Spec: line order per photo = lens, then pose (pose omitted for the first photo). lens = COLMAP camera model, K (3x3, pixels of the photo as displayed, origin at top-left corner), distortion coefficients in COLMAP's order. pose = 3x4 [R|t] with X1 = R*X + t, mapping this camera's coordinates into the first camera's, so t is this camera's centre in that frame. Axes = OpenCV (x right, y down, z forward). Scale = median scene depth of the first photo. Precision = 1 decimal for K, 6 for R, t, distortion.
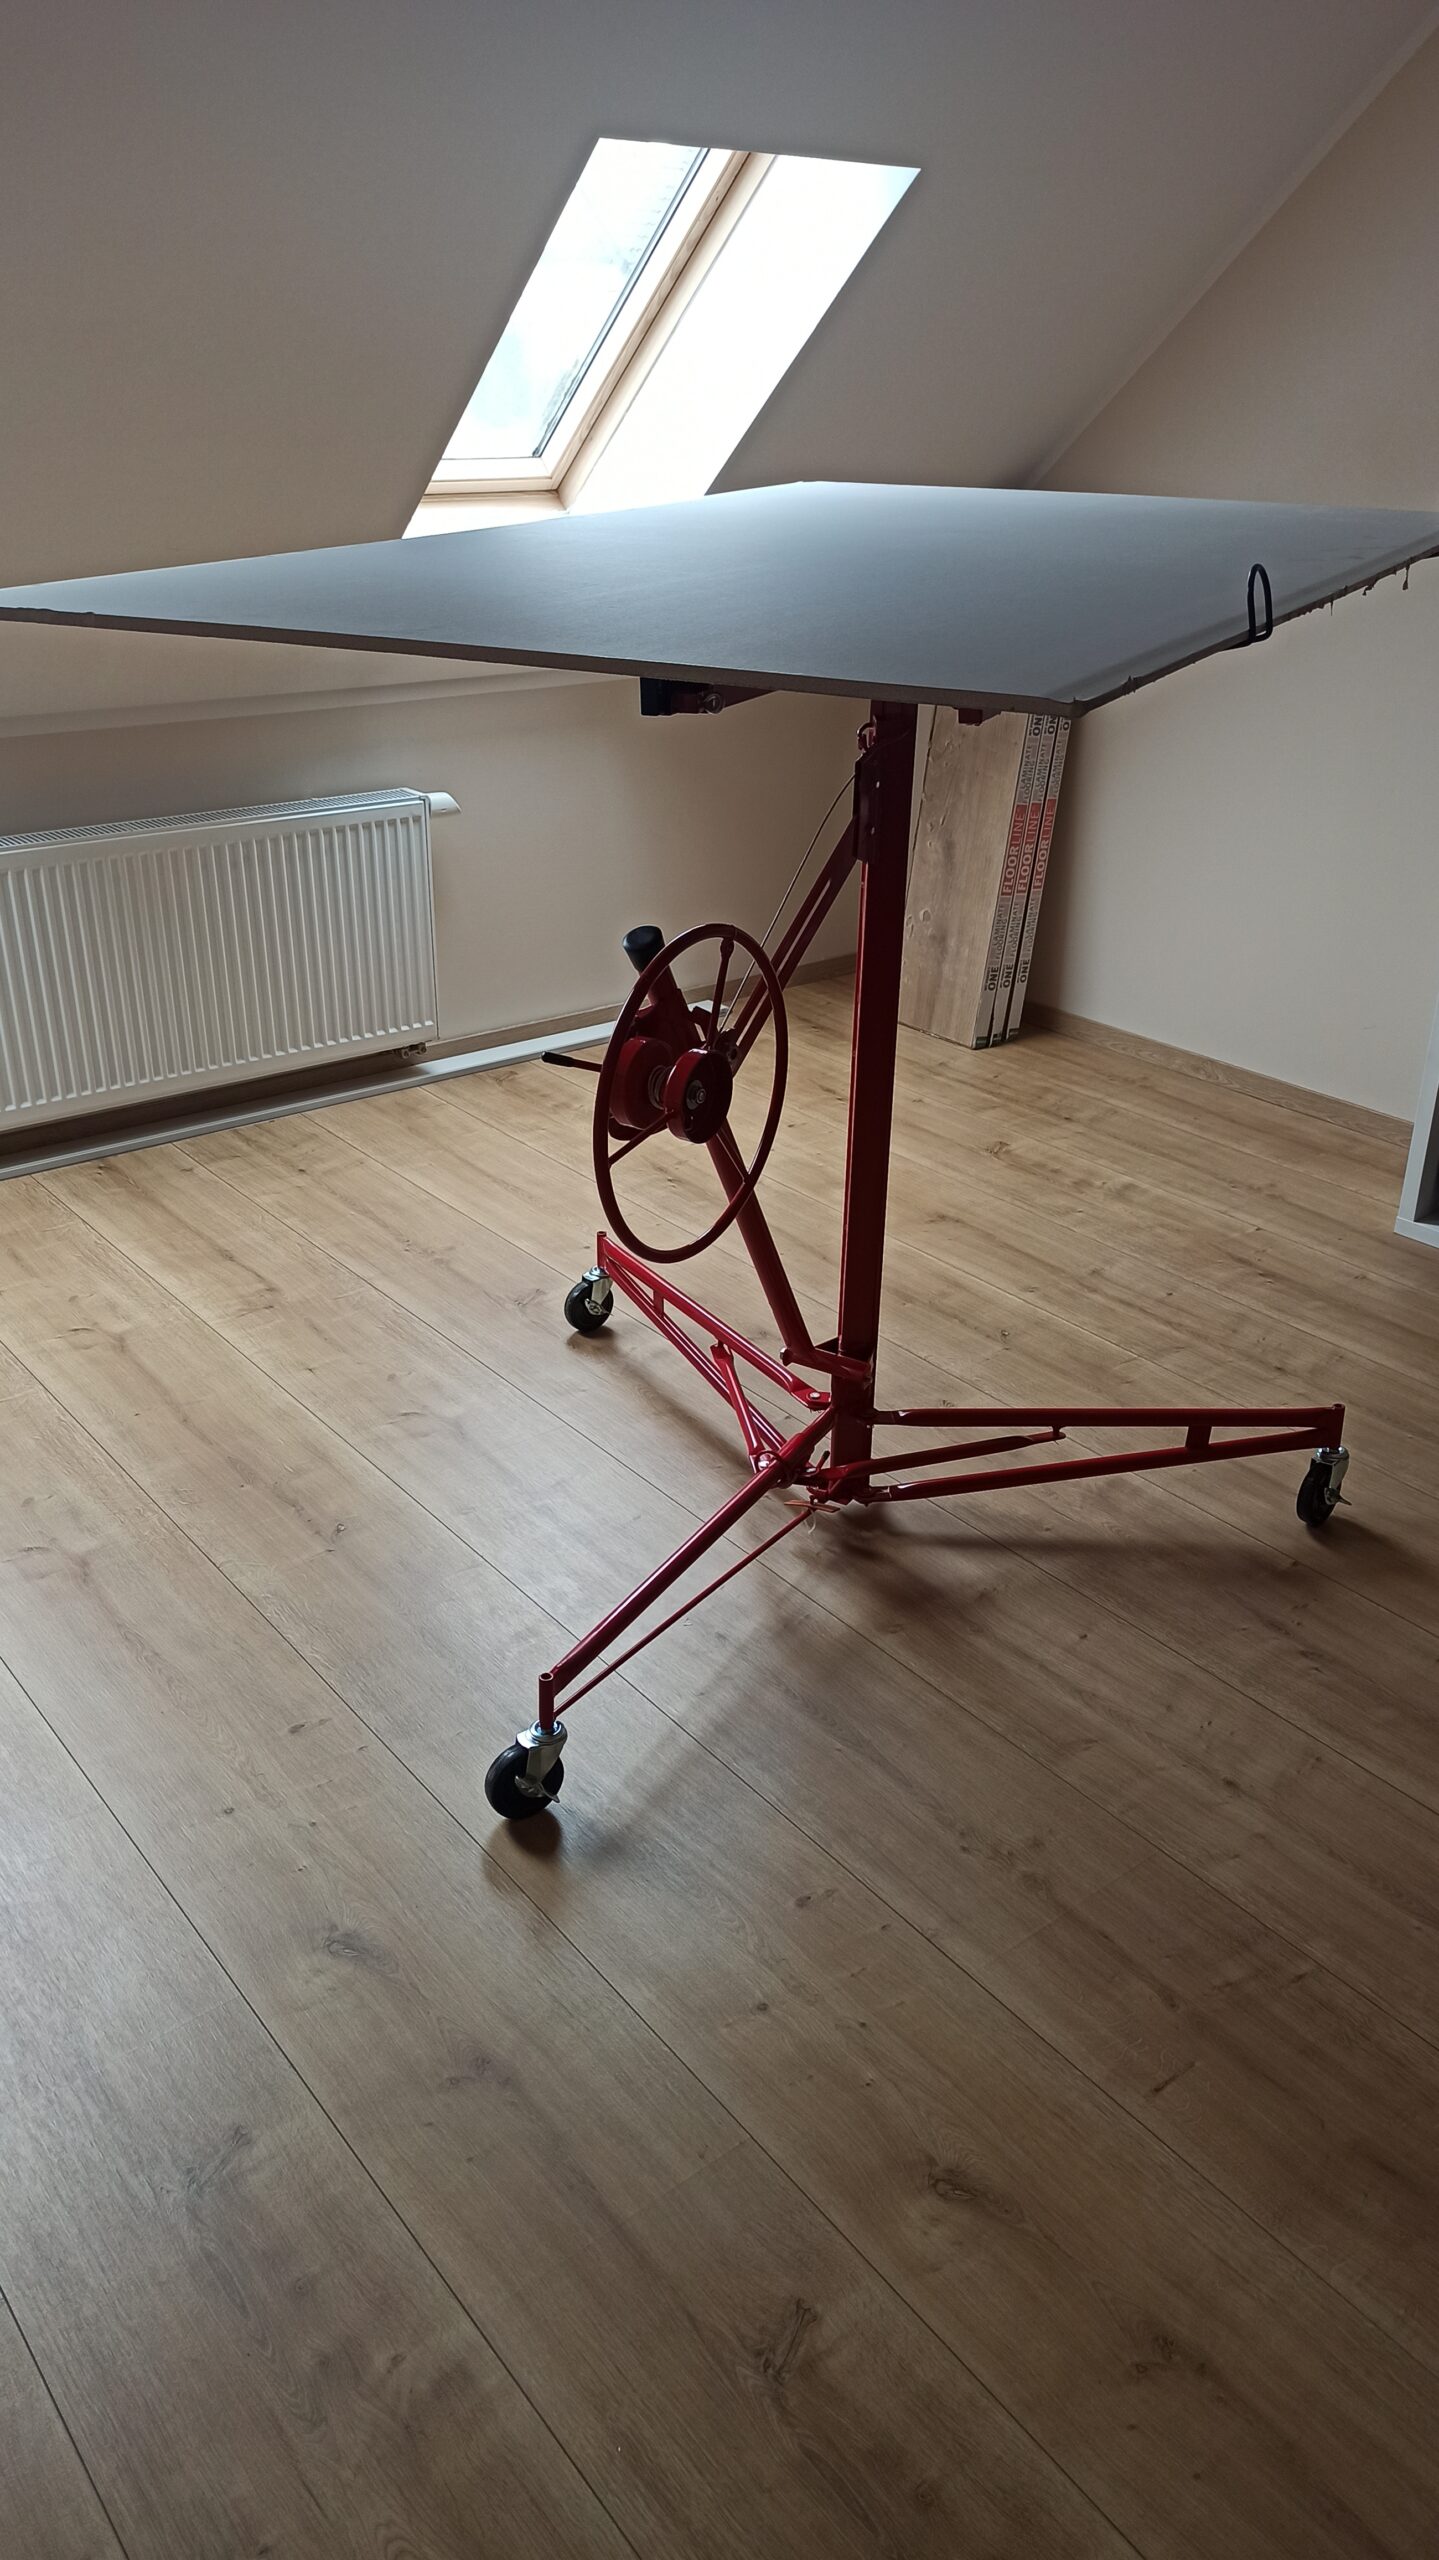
lens RADIAL K [[1886.6, 0, 725.8], [0, 1886.6, 1277.8], [0, 0, 1]] dist [0.063568, -0.067237]
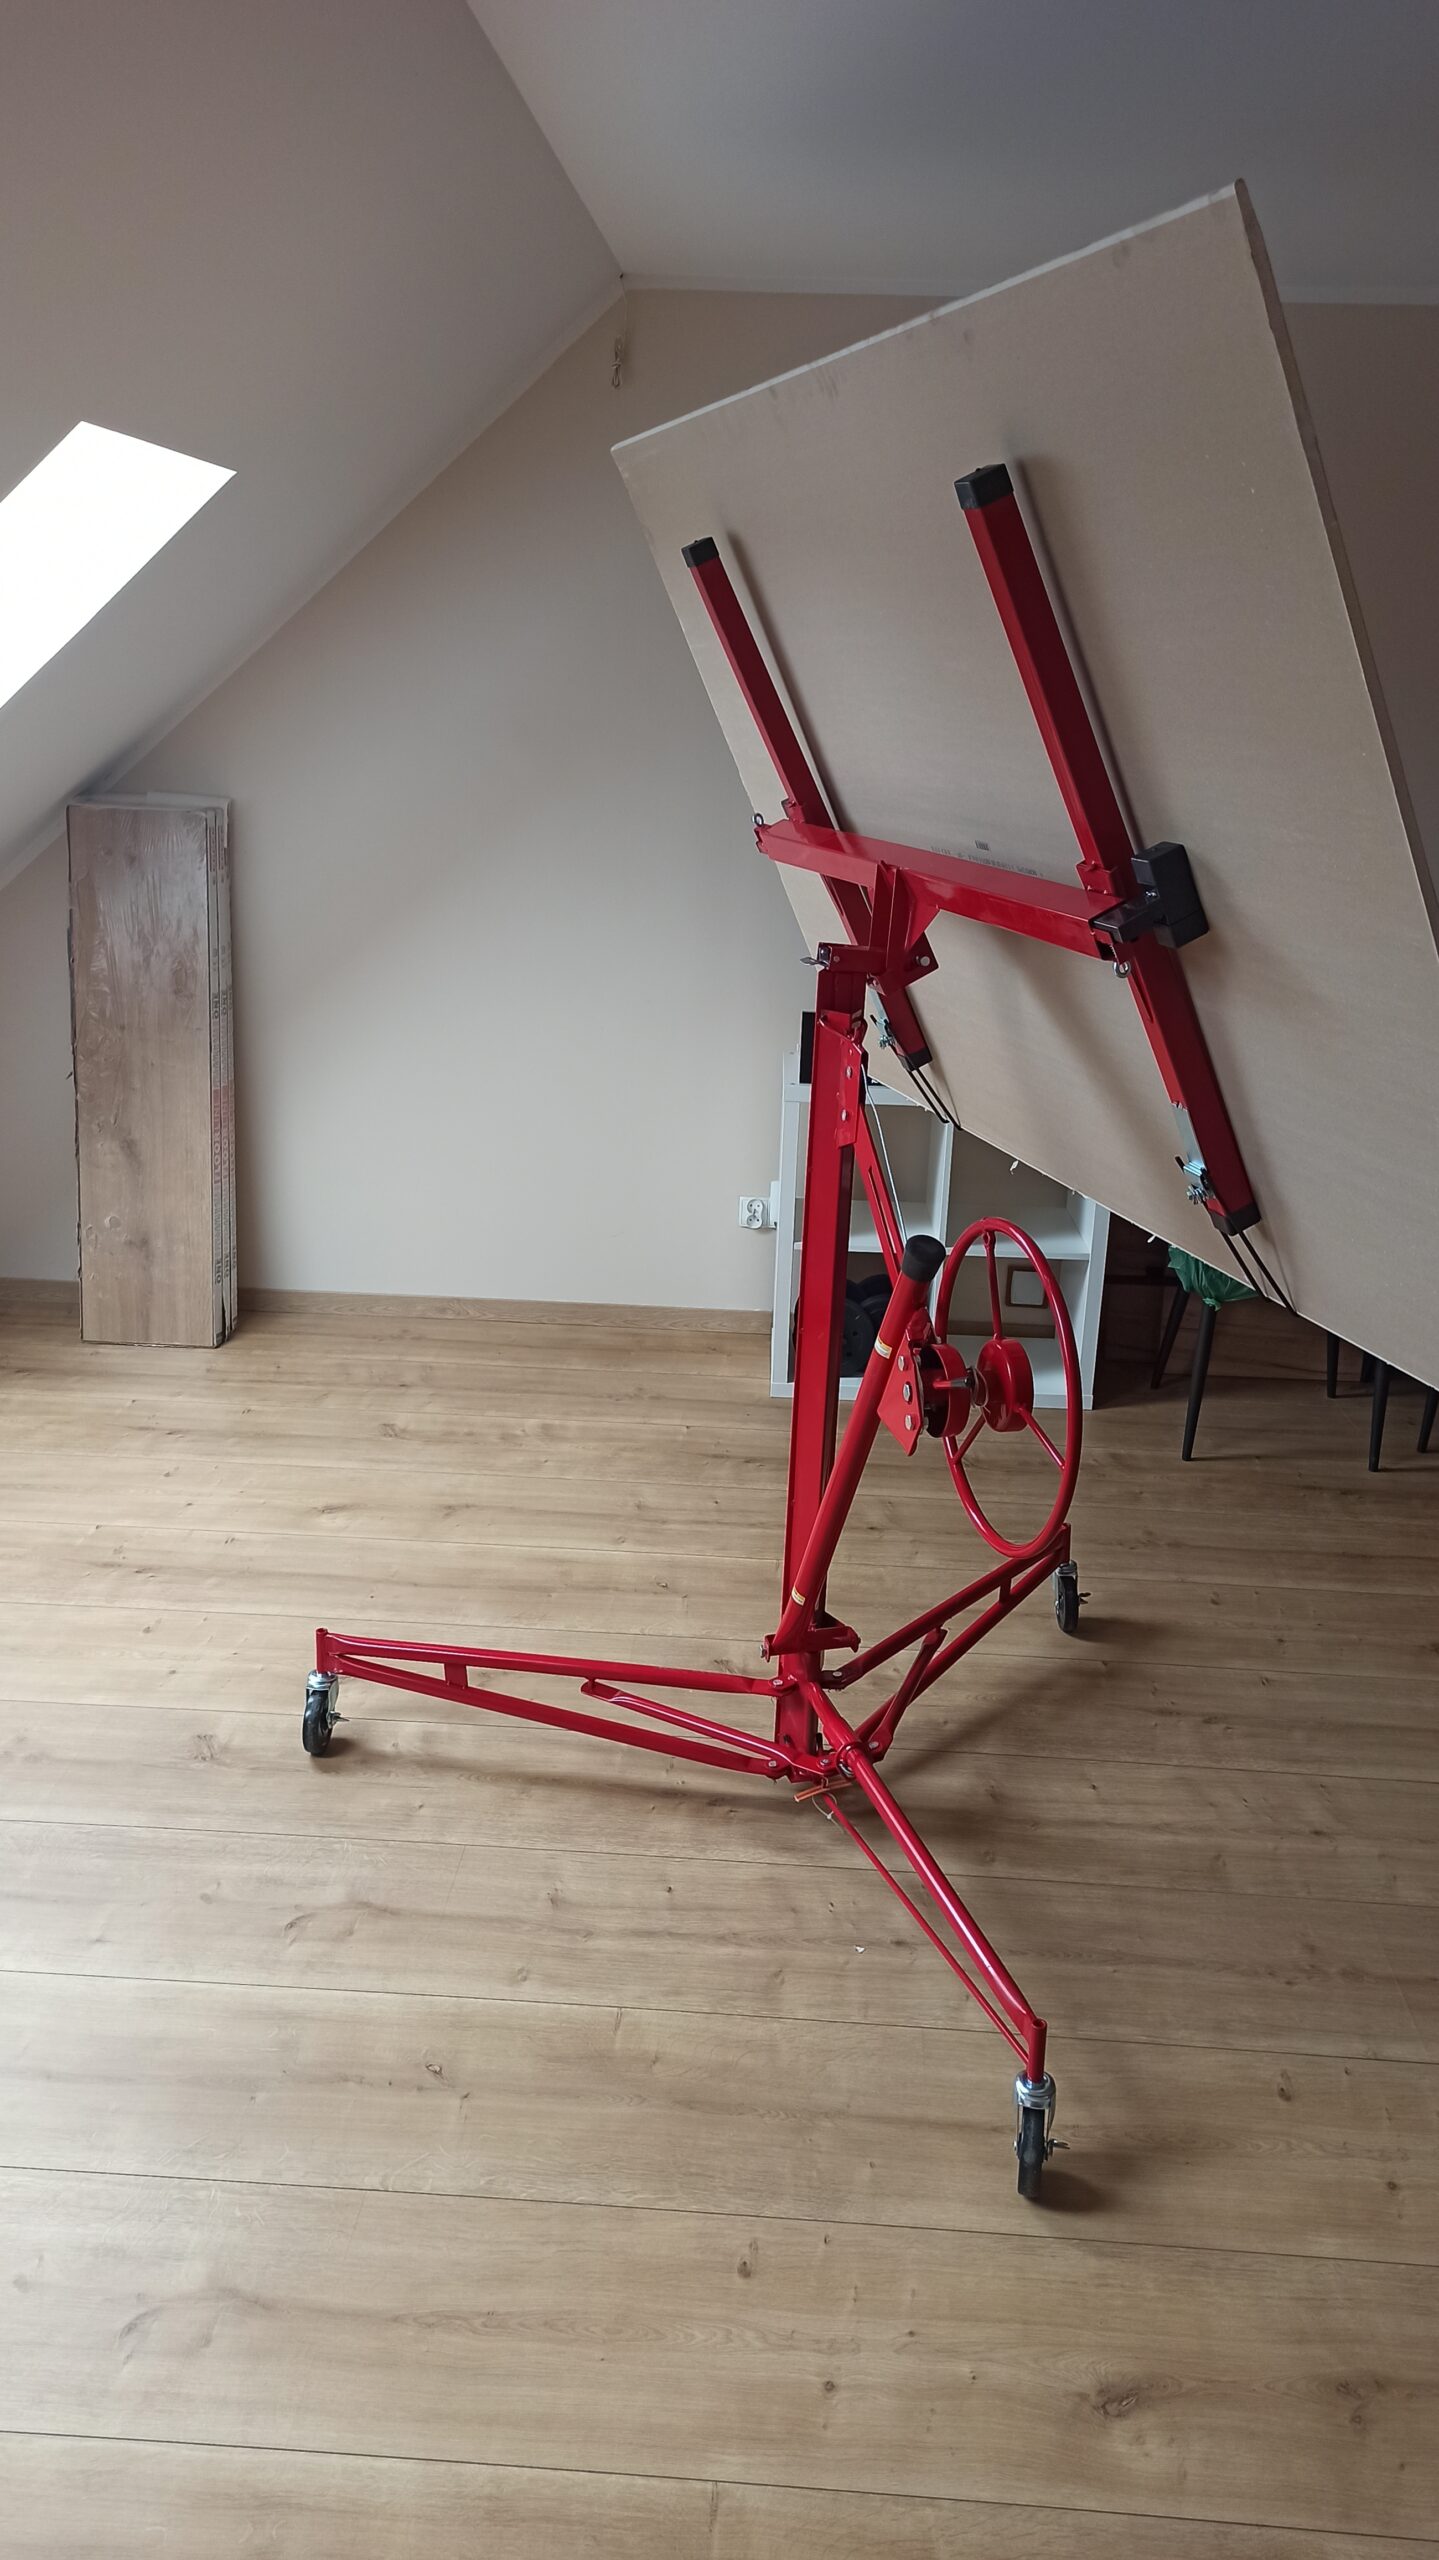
lens RADIAL K [[1873.8, 0, 755.8], [0, 1873.8, 1279.9], [0, 0, 1]] dist [0.062951, -0.066201]
pose [[0.664589, -0.223194, 0.713096, -0.429118], [0.300650, 0.953560, 0.018258, -0.111481], [-0.684055, 0.202258, 0.700829, 0.200685]]
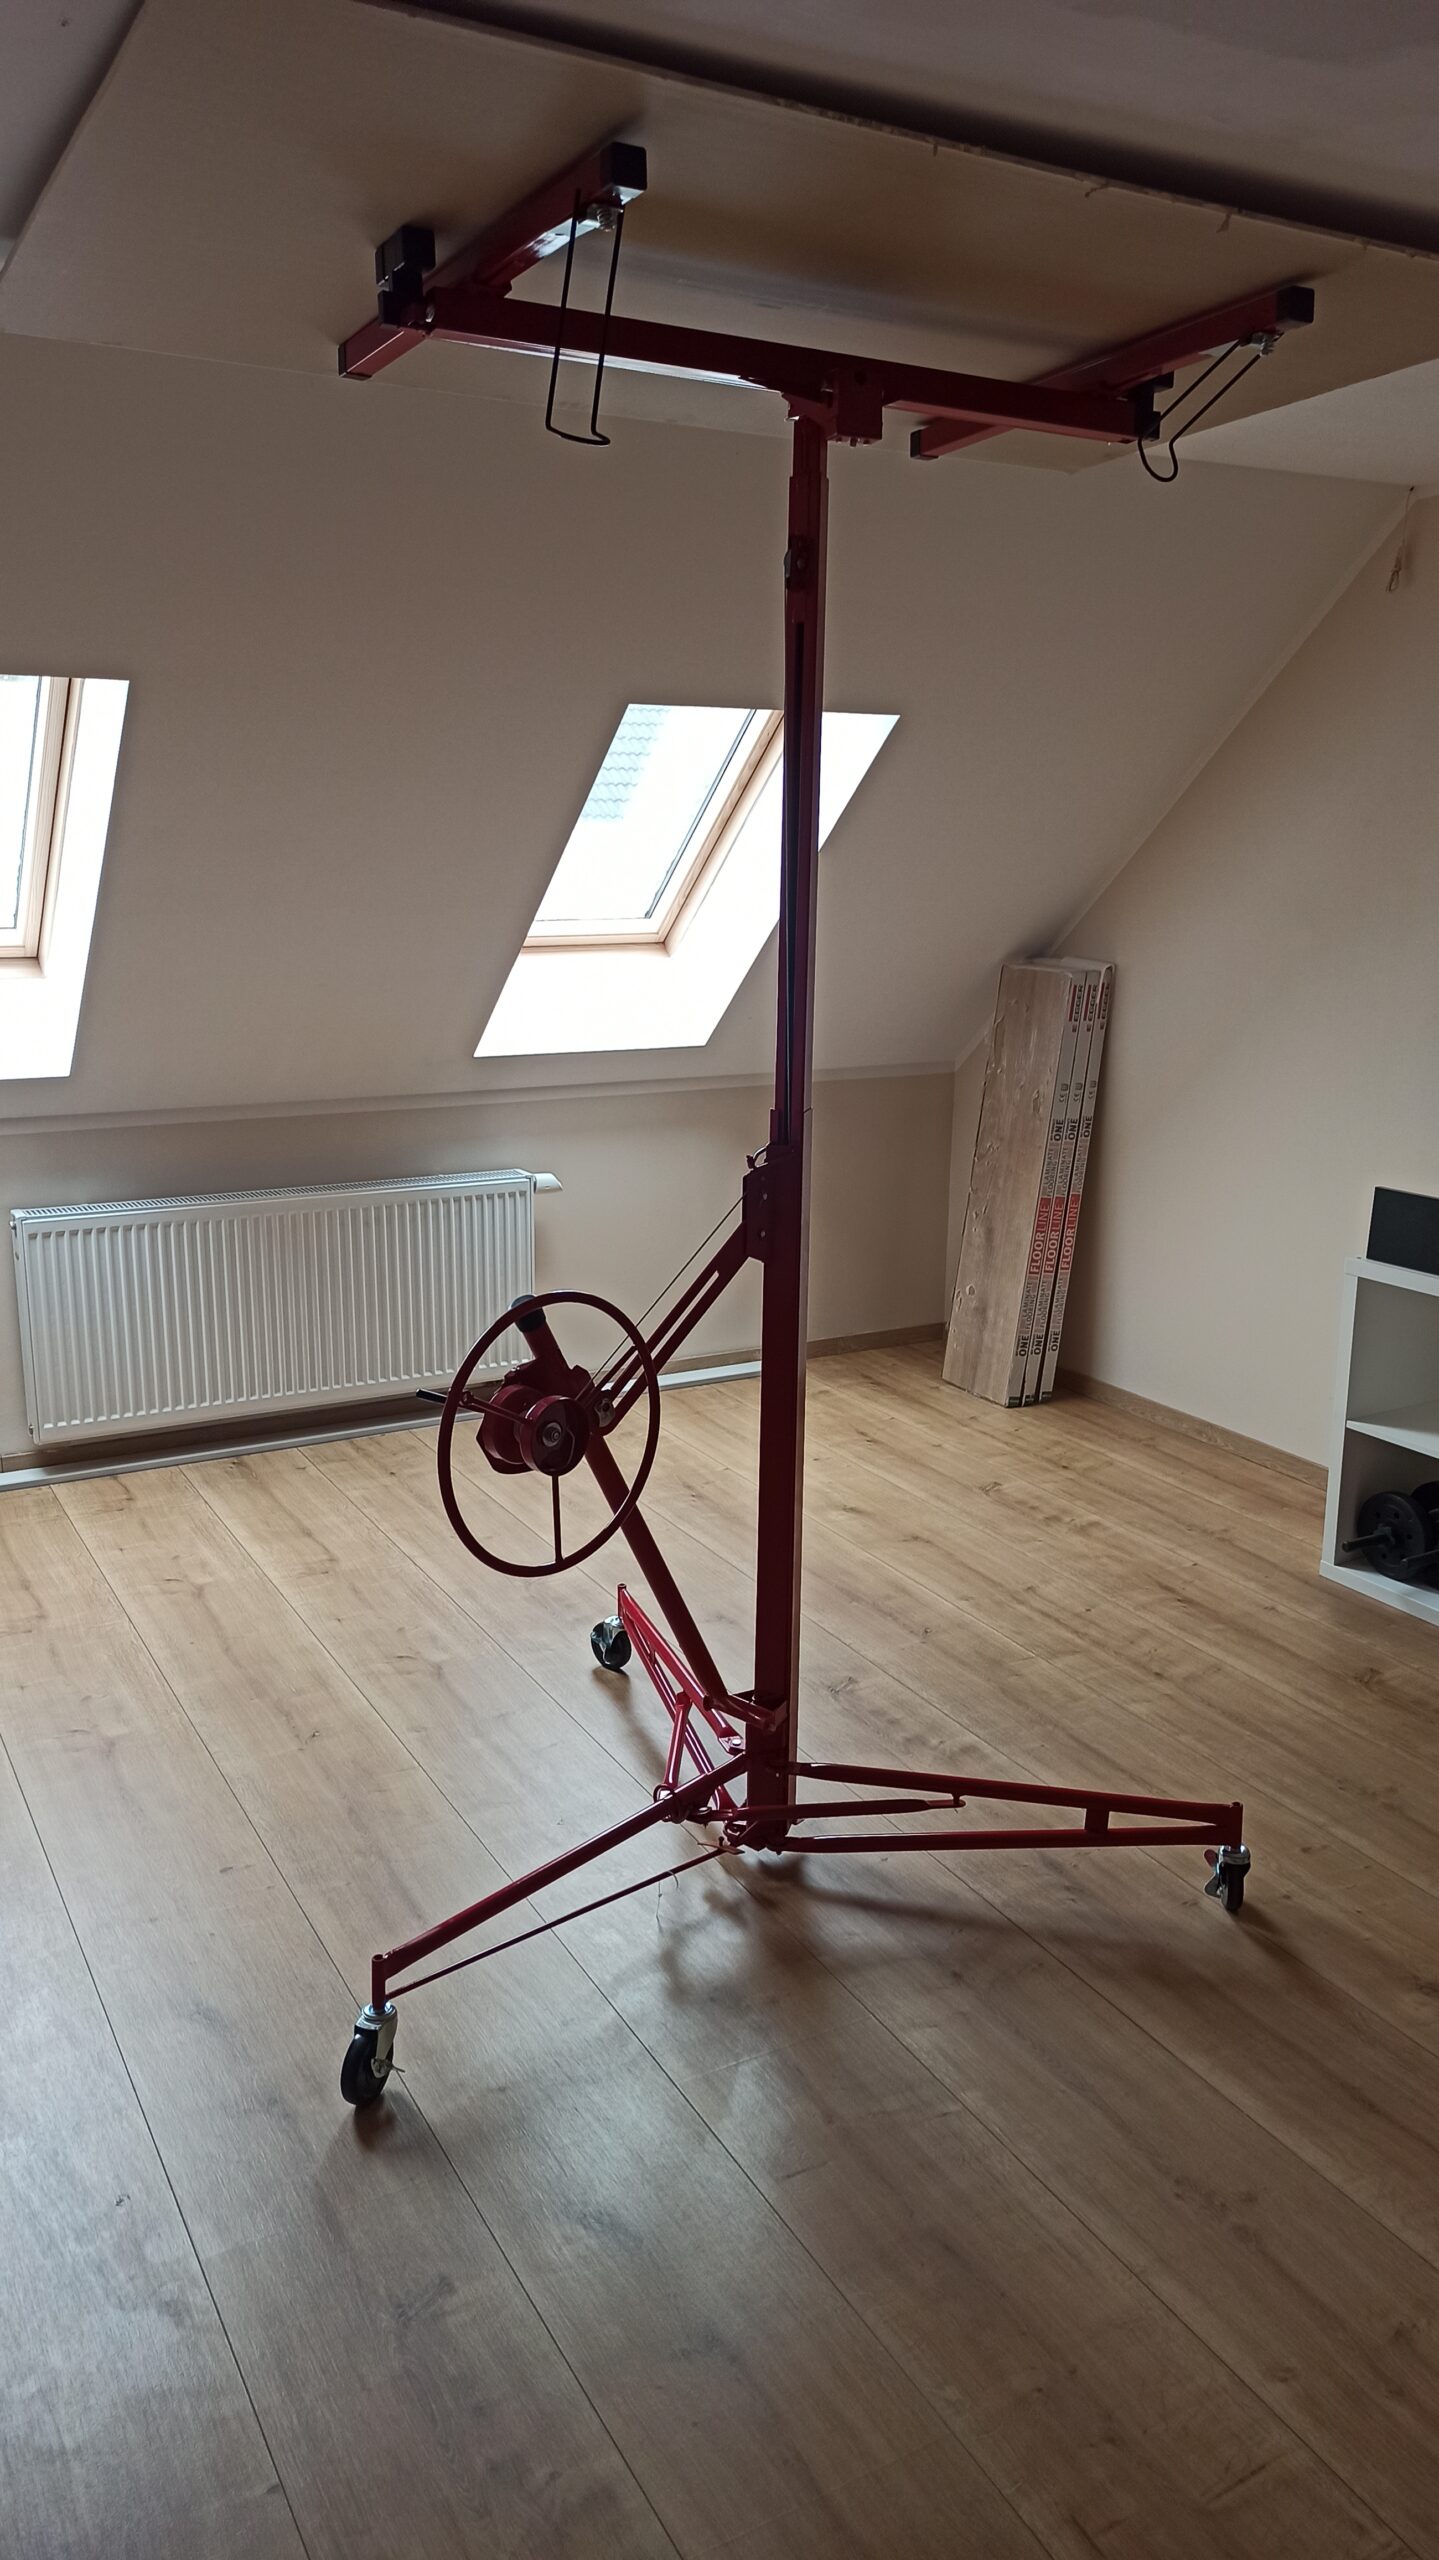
lens RADIAL K [[1878.7, 0, 726.8], [0, 1878.7, 1282.9], [0, 0, 1]] dist [0.058794, -0.050338]
pose [[0.987263, 0.034677, -0.155270, 0.171255], [-0.065969, 0.977329, -0.201185, 0.053156], [0.144774, 0.208866, 0.967169, -0.150668]]
